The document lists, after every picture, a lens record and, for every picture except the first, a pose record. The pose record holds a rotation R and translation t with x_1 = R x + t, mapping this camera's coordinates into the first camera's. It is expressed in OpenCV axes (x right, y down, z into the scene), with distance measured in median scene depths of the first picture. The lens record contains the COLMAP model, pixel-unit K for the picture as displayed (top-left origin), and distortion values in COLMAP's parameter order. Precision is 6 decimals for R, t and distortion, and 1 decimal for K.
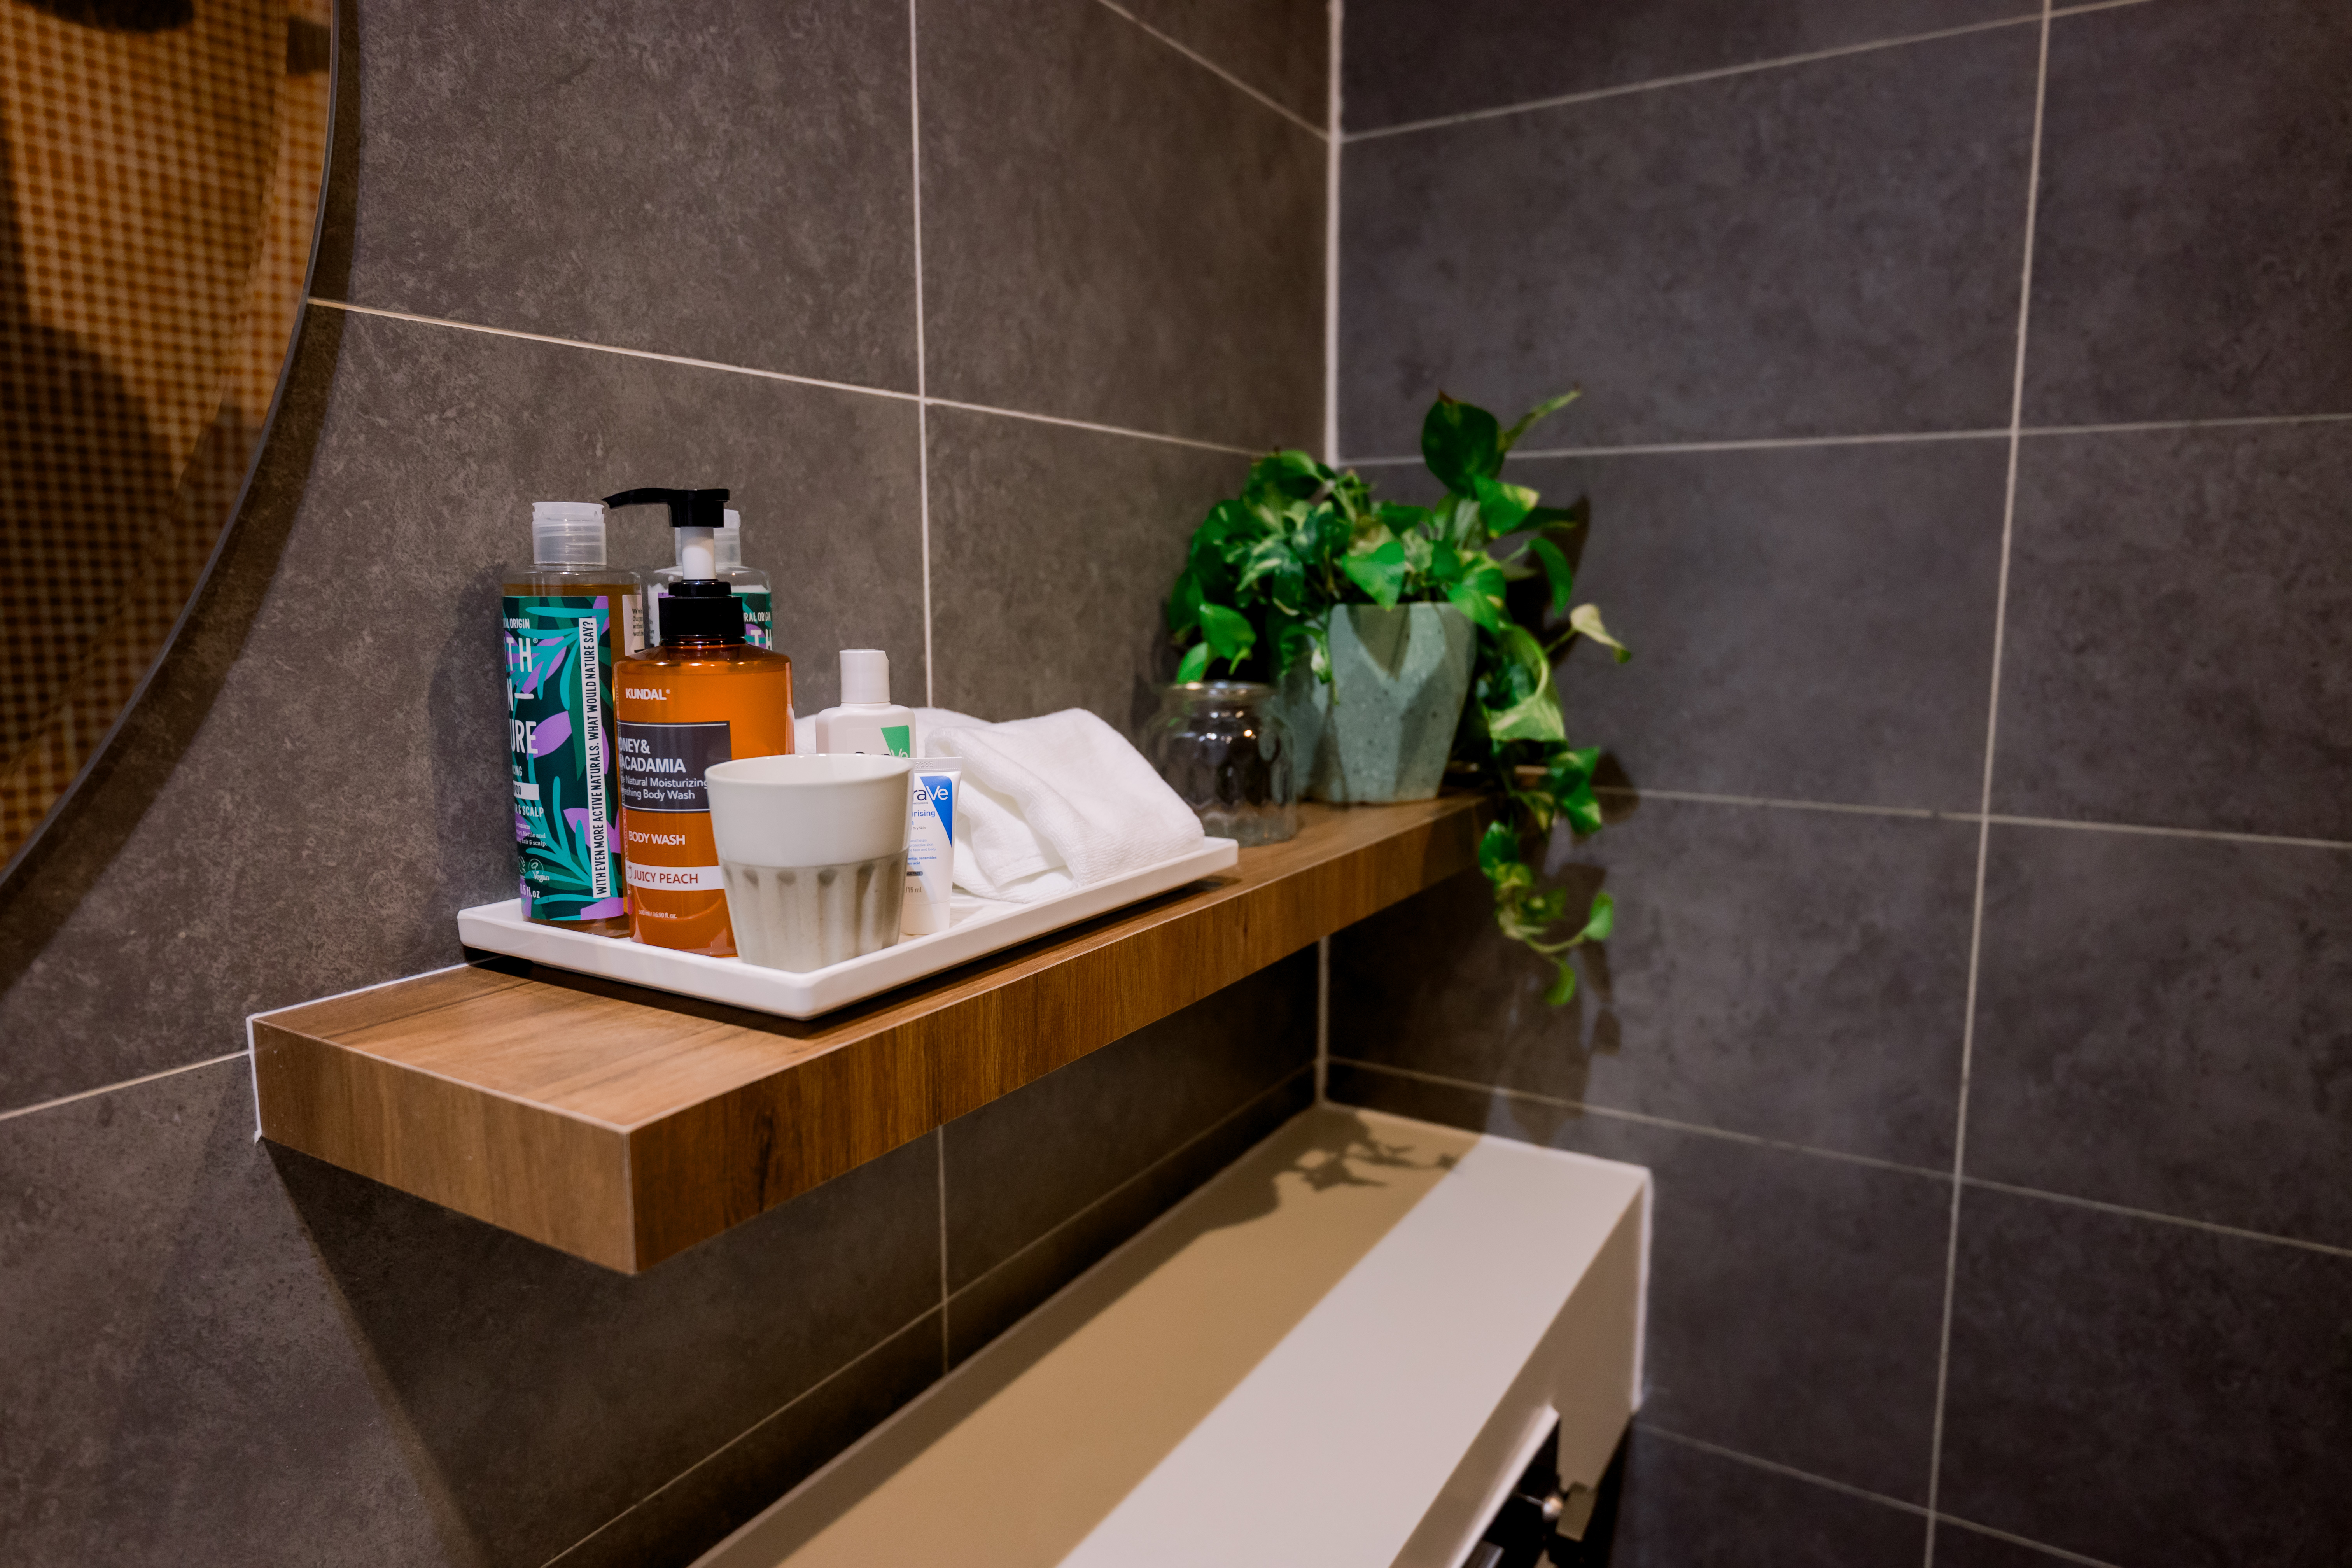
lens RADIAL K [[1443.7, 0, 1182.3], [0, 1443.7, 782.2], [0, 0, 1]] dist [0.001081, 0.002248]
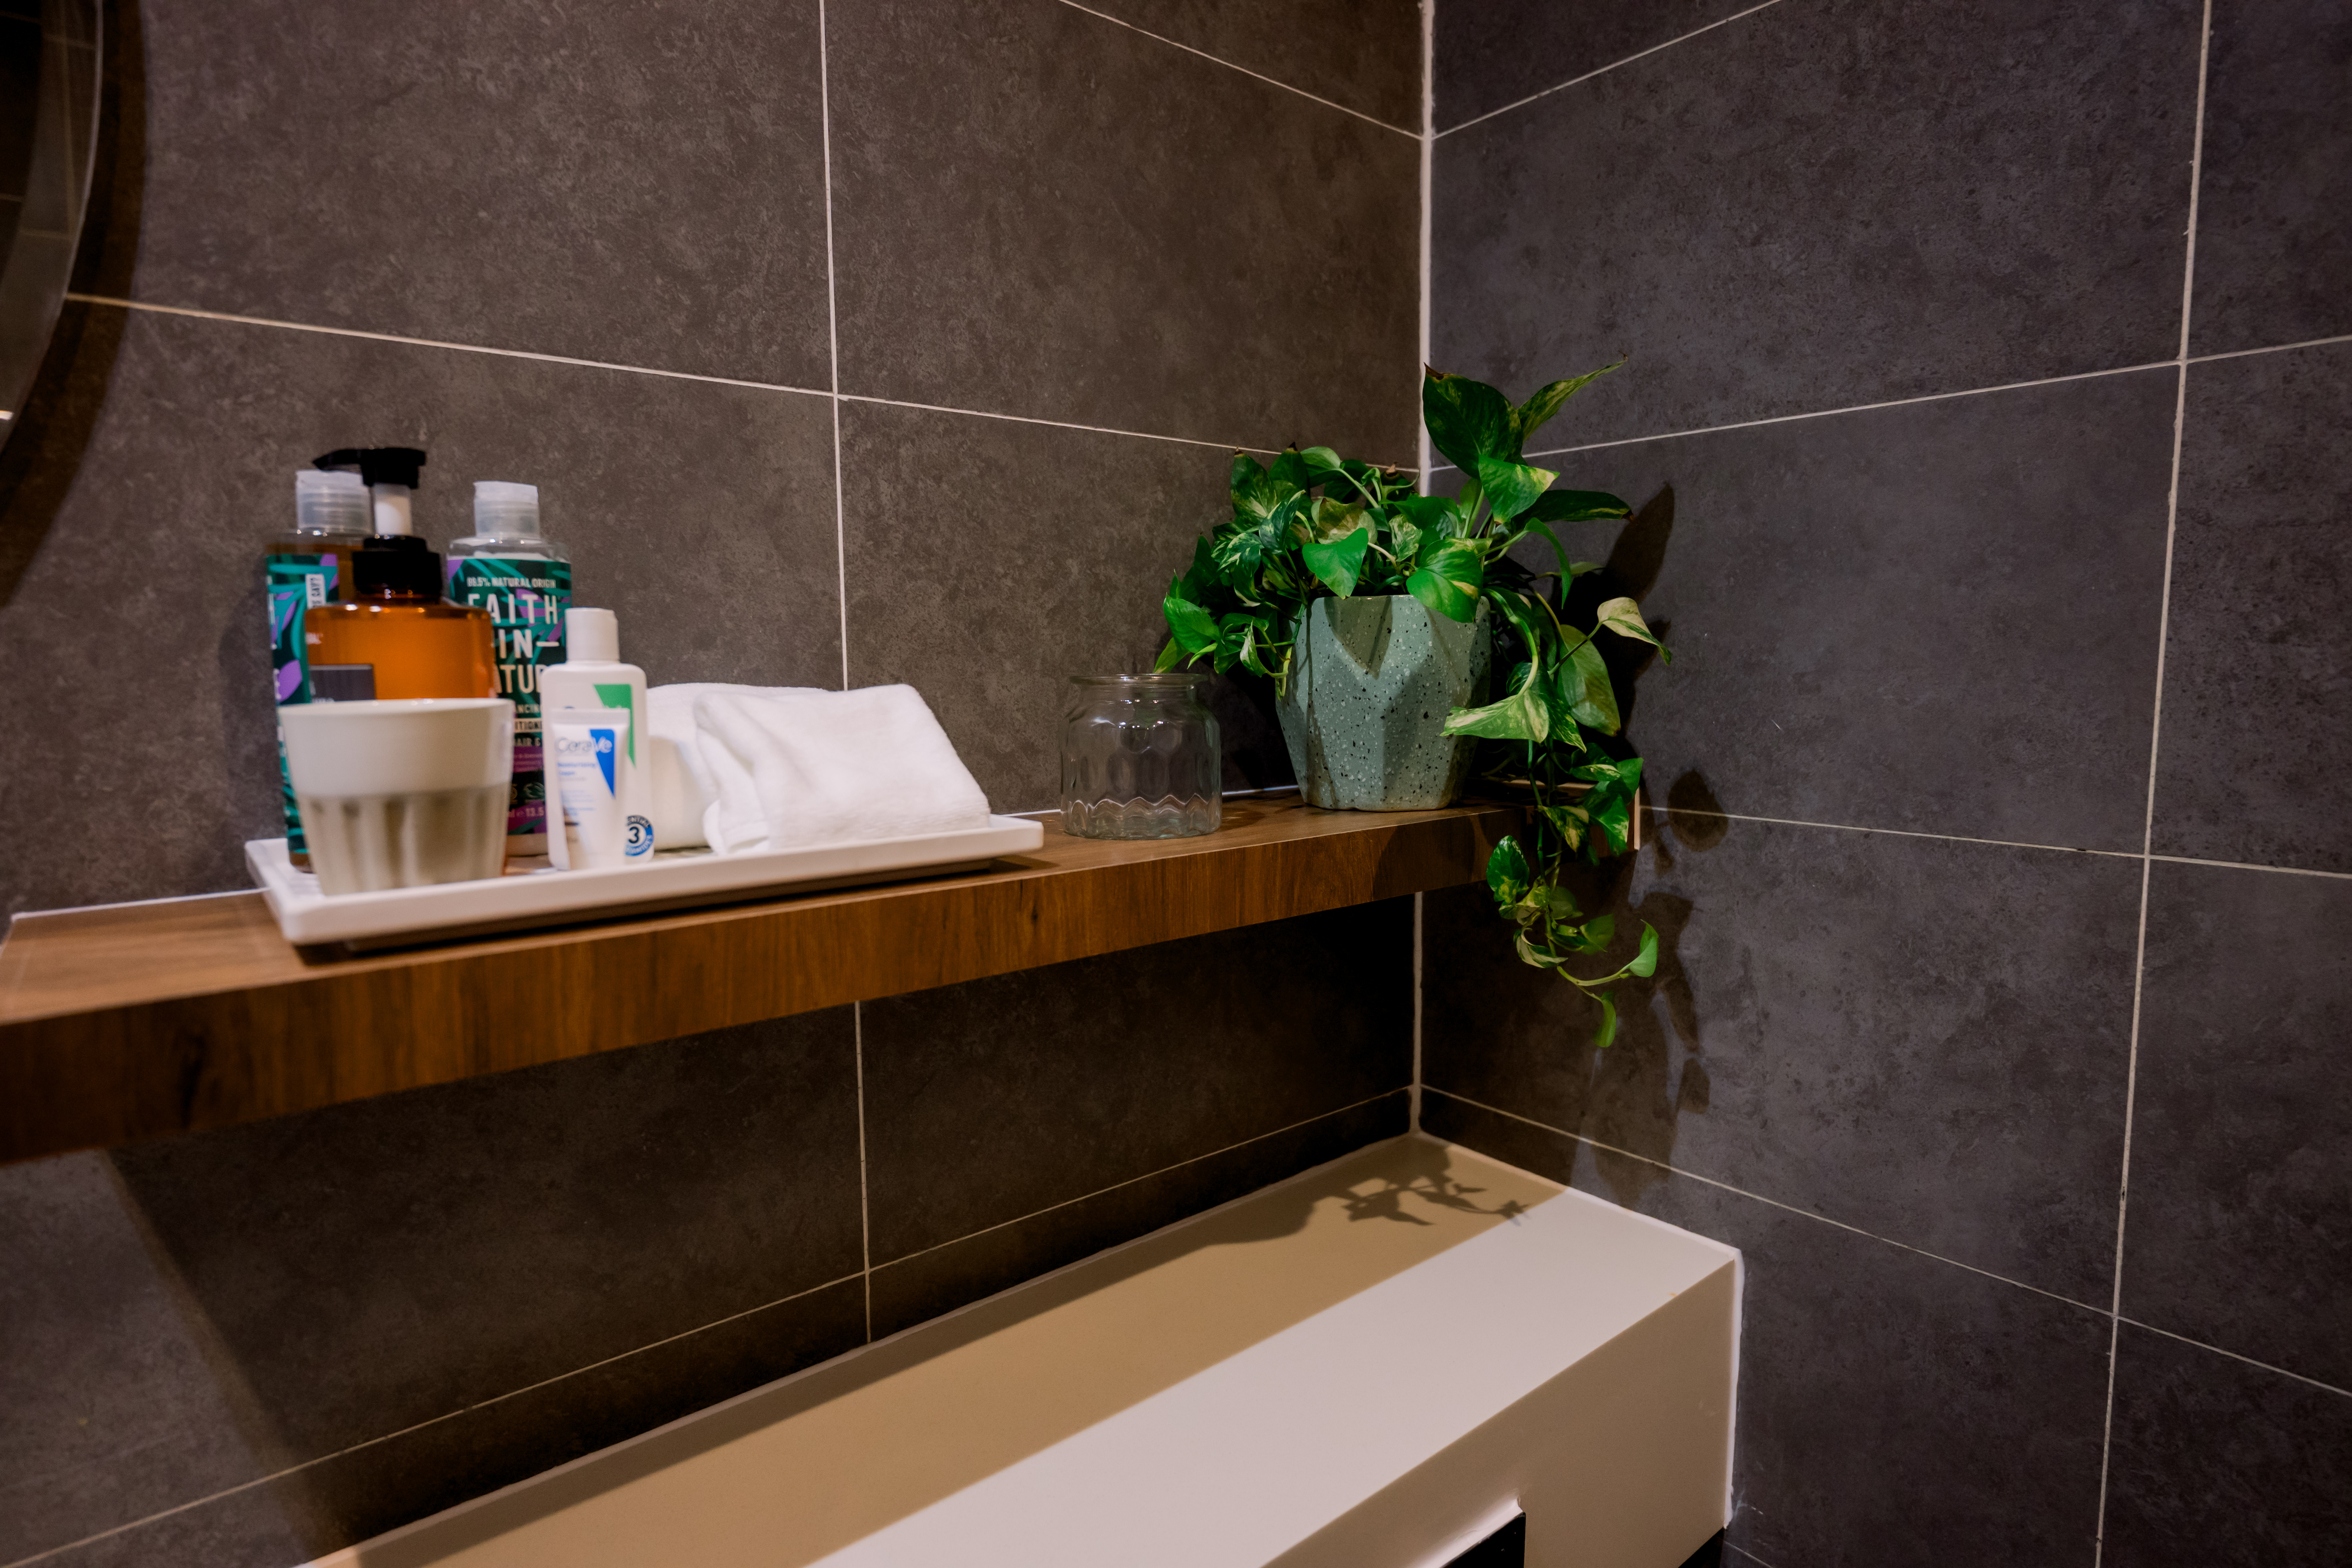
lens RADIAL K [[1280.4, 0, 1169.3], [0, 1280.4, 783.6], [0, 0, 1]] dist [0.001890, -0.000822]
pose [[0.943123, 0.028062, -0.331258, 0.307863], [-0.039059, 0.998883, -0.026585, 0.026273], [0.330142, 0.038012, 0.943166, 0.181889]]
